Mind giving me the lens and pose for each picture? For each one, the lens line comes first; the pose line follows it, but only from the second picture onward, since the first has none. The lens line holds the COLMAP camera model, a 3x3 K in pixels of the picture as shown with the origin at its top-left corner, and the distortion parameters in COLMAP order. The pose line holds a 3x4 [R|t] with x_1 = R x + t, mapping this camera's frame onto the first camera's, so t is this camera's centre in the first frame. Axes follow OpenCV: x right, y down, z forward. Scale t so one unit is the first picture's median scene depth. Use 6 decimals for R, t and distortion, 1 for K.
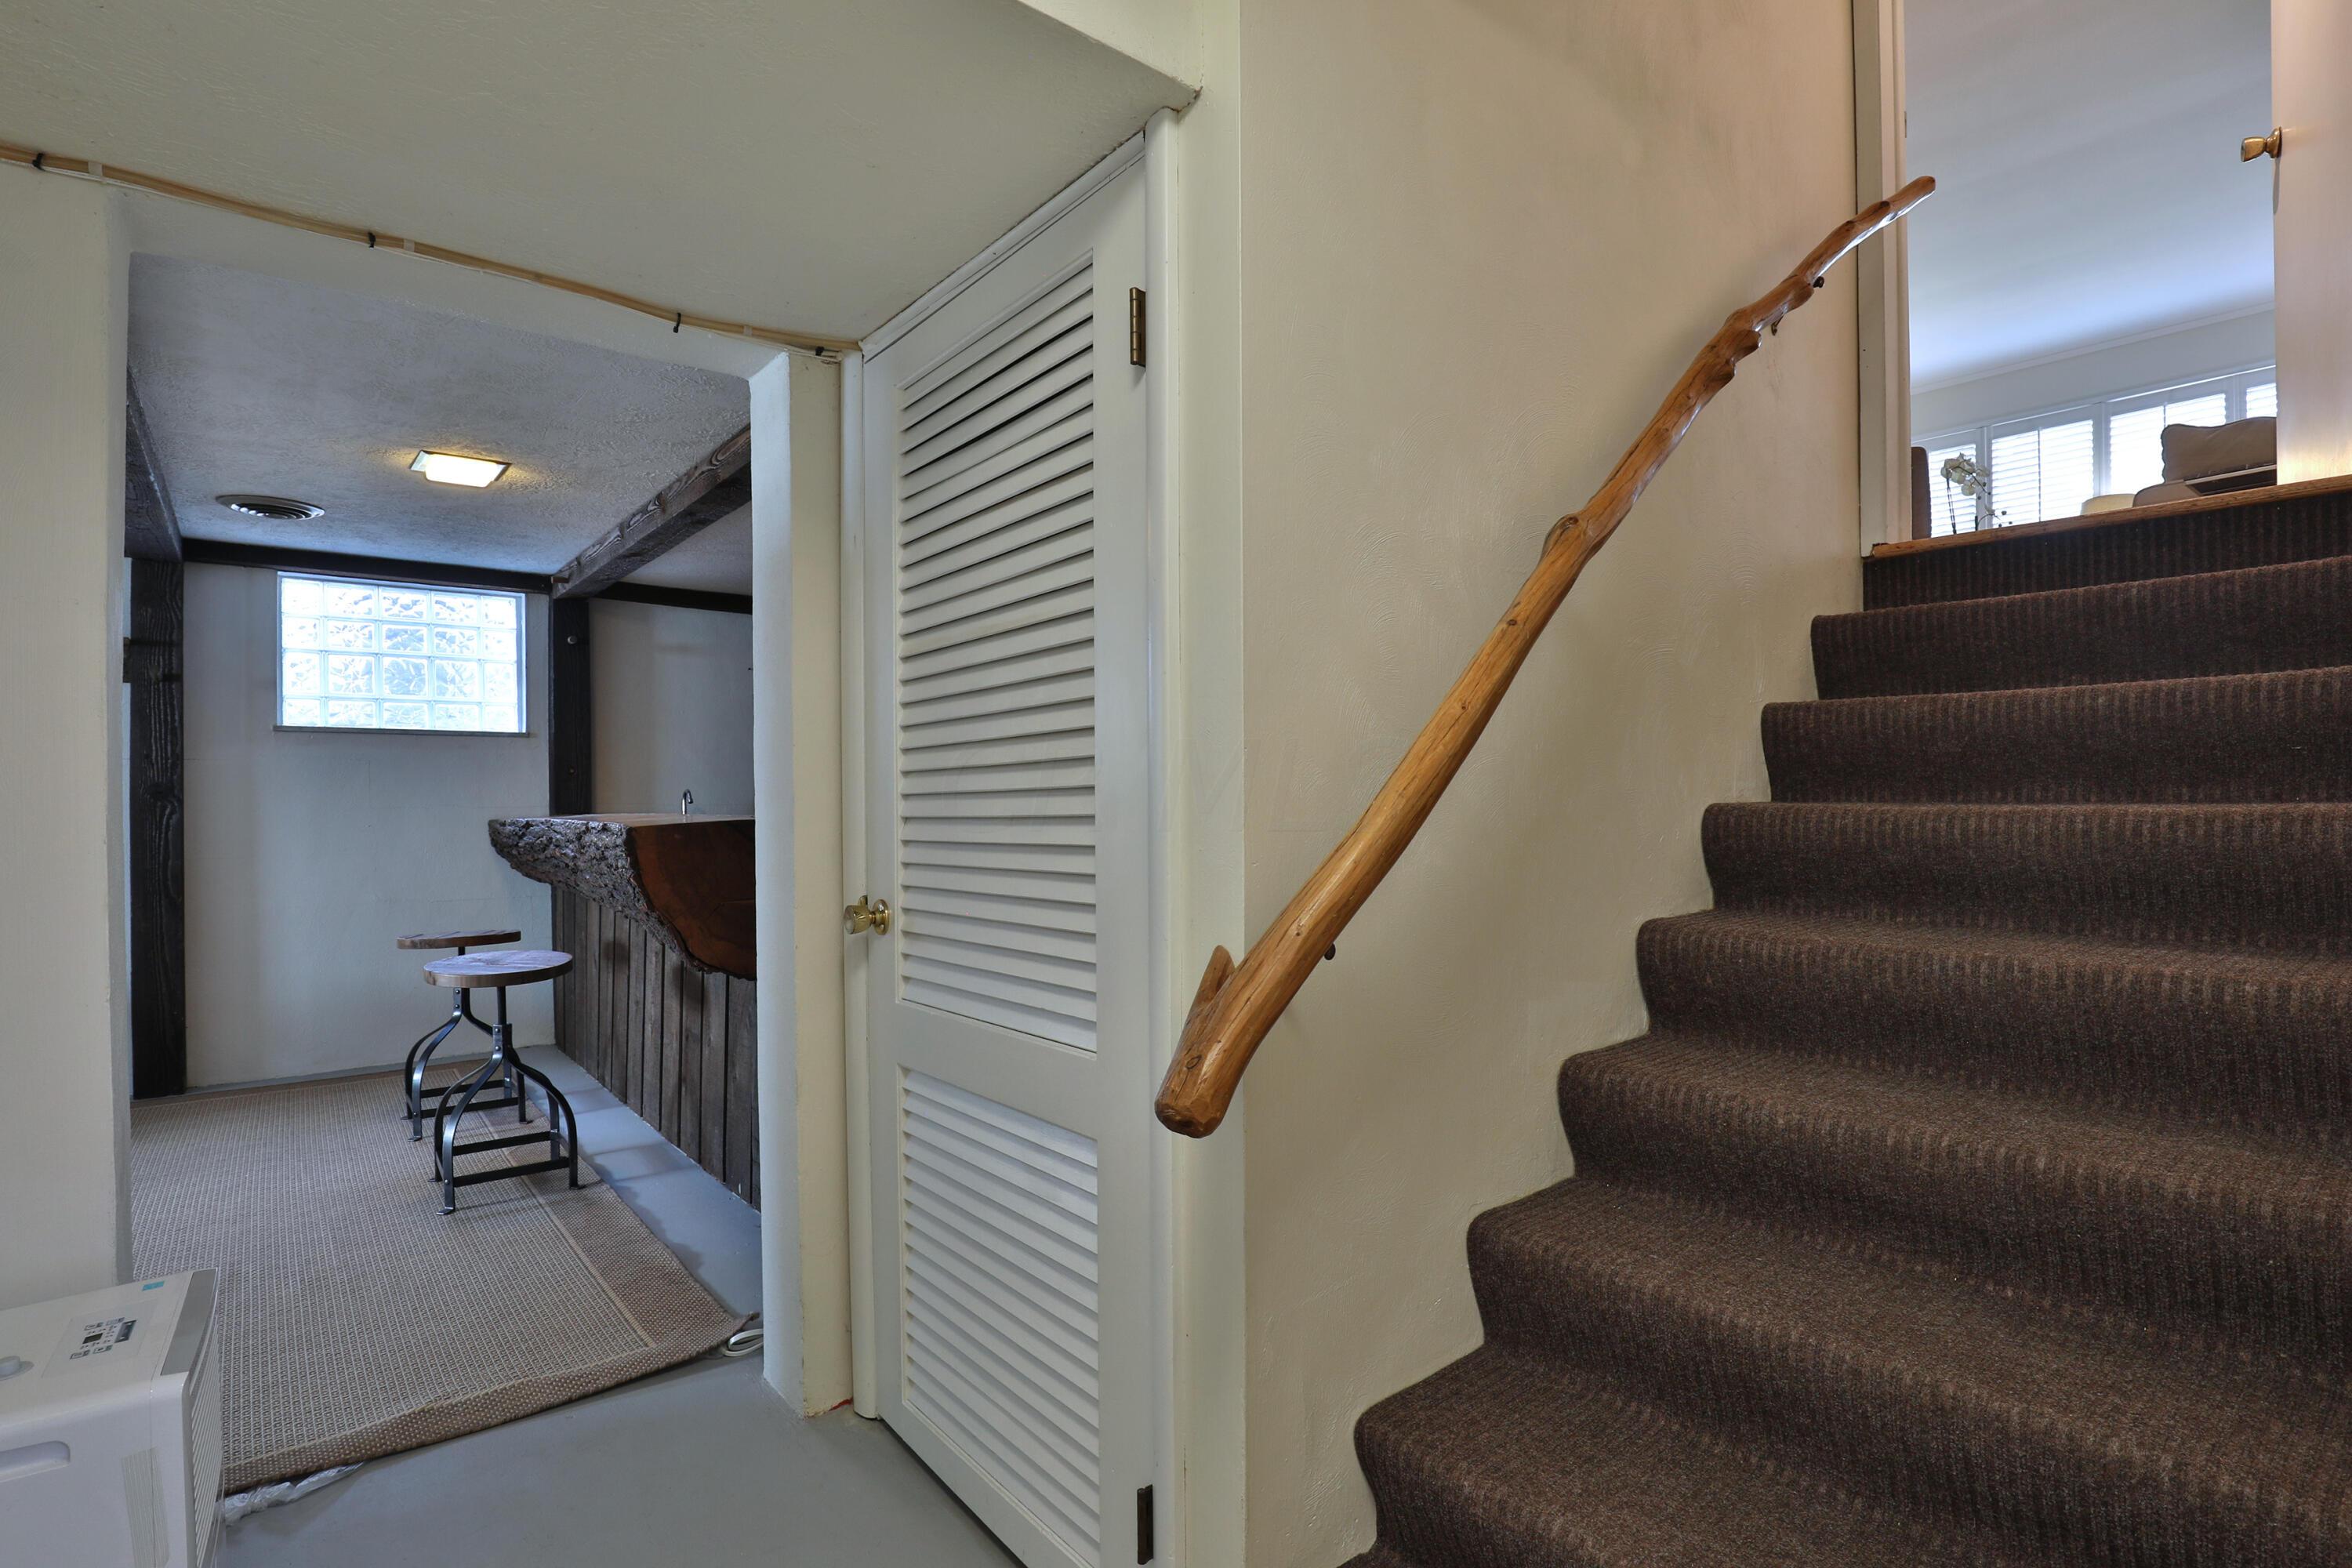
lens RADIAL K [[1165.1, 0, 1177.9], [0, 1165.1, 786.6], [0, 0, 1]] dist [-0.026059, 0.003625]
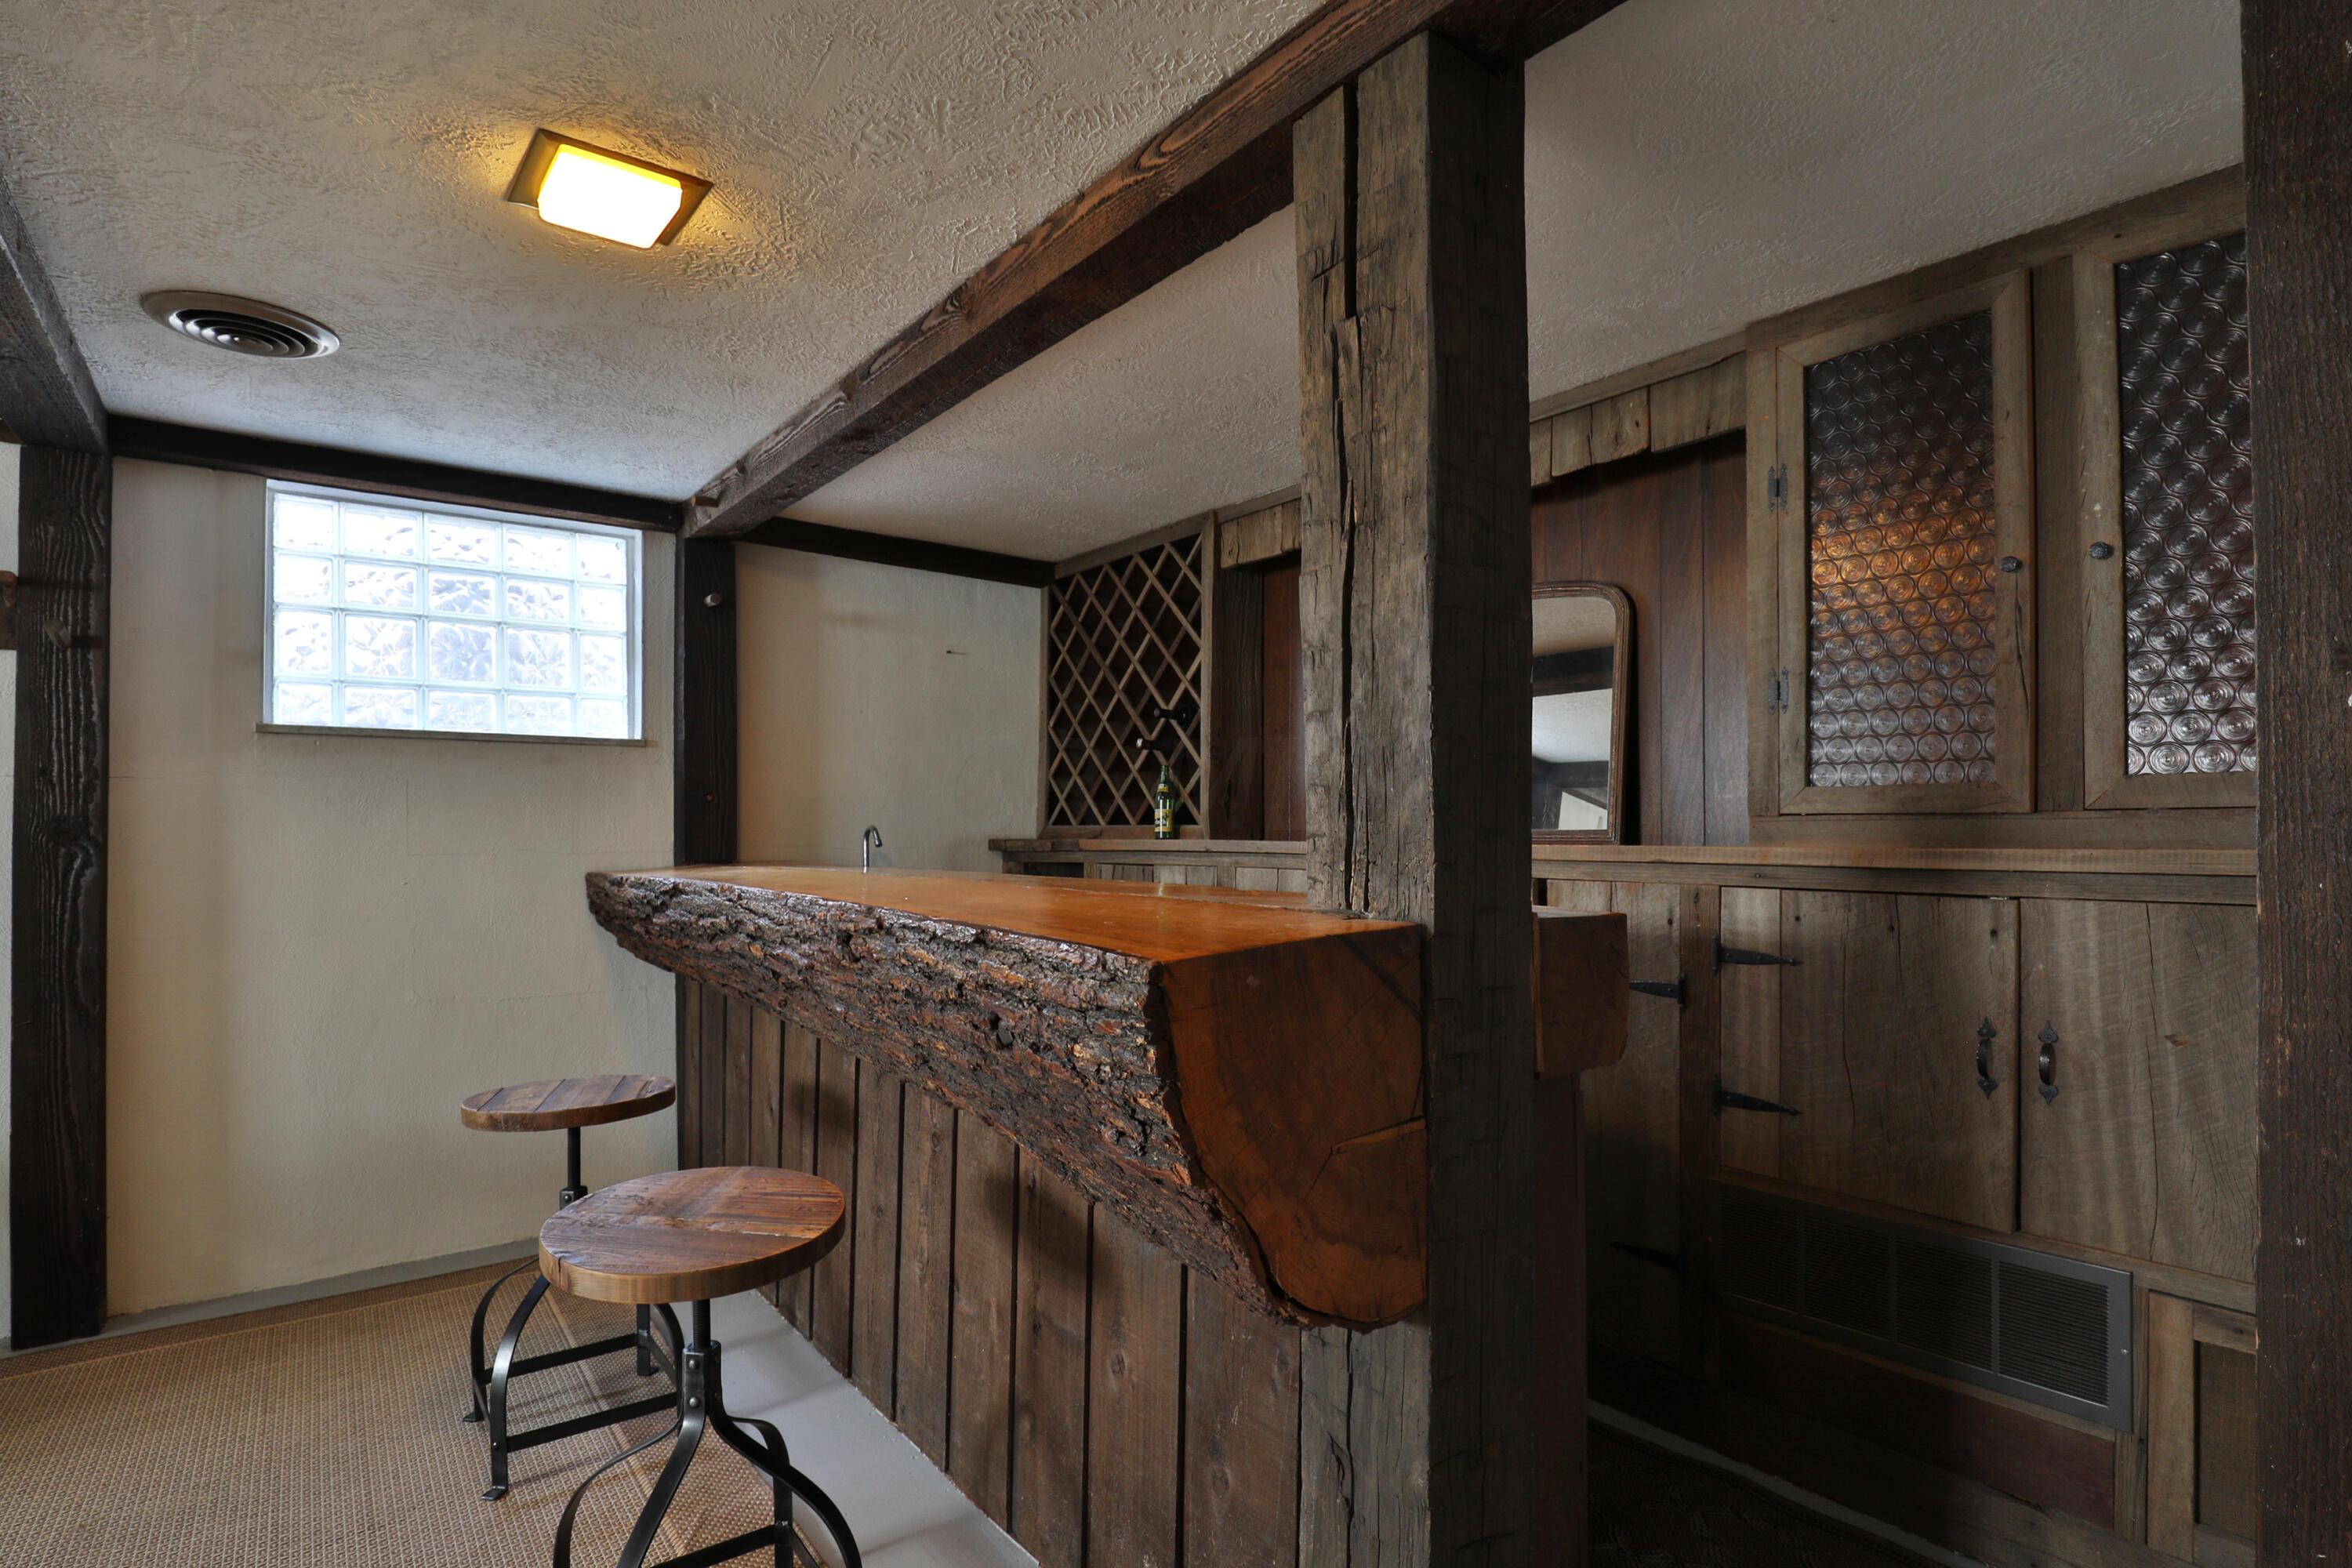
lens RADIAL K [[1165.1, 0, 1174.6], [0, 1165.1, 798.3], [0, 0, 1]] dist [-0.026059, 0.003625]
pose [[0.999892, 0.004306, -0.014051, -0.268406], [-0.004474, 0.999919, -0.011933, -0.007272], [0.013998, 0.011995, 0.999830, 0.368216]]
